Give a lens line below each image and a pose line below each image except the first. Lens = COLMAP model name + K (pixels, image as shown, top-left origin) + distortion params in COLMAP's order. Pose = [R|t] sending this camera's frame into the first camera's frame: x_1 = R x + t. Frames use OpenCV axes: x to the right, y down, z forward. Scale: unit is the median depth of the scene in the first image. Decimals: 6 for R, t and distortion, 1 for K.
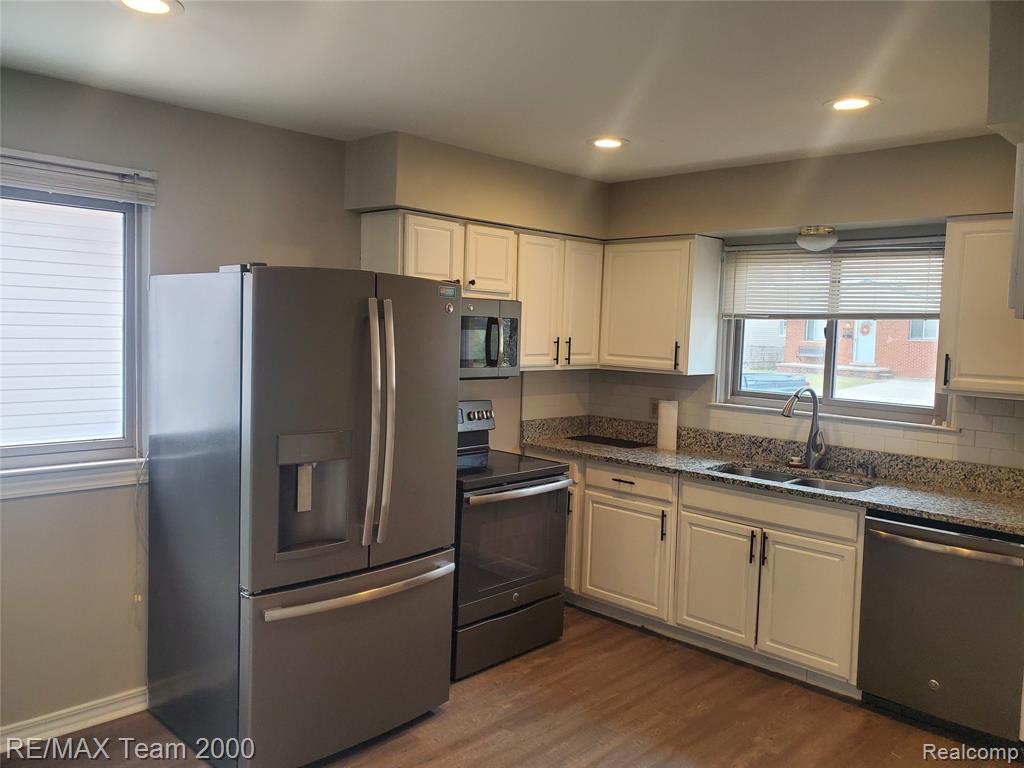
lens RADIAL K [[792.7, 0, 512.4], [0, 792.7, 332.6], [0, 0, 1]] dist [0.031371, -0.041717]
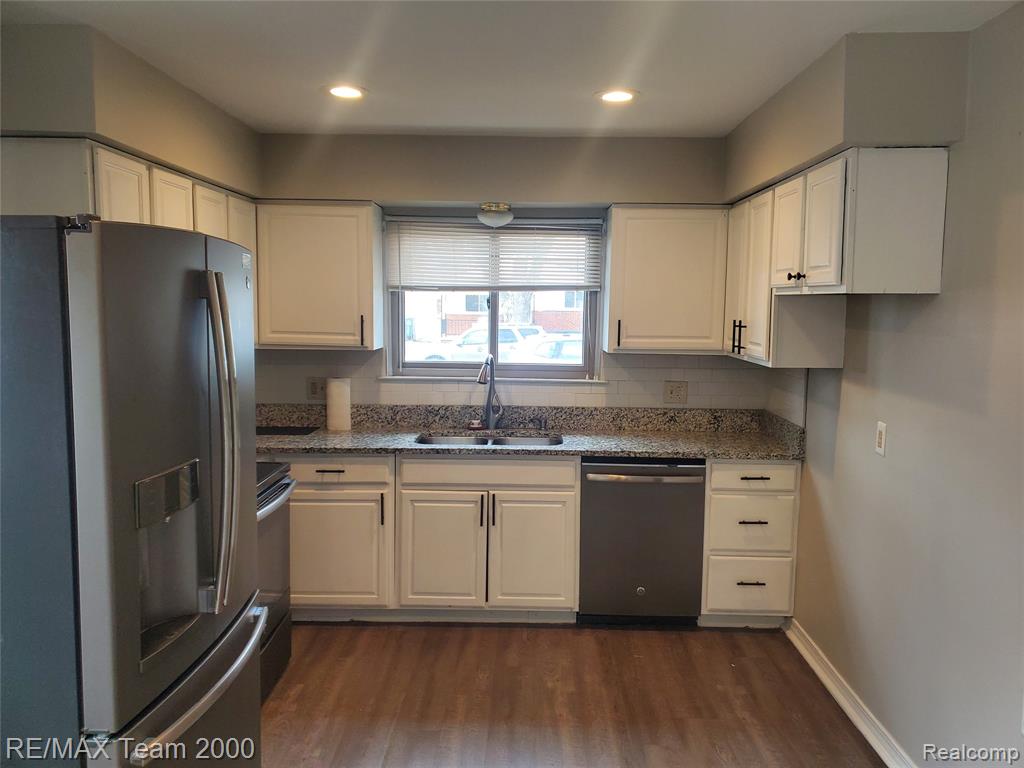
lens RADIAL K [[779.5, 0, 513.5], [0, 779.5, 353.8], [0, 0, 1]] dist [0.168019, -0.424038]
pose [[0.727588, -0.064411, 0.682984, -0.330808], [0.015665, 0.996883, 0.077326, -0.013541], [-0.685835, -0.045563, 0.726329, 0.216399]]
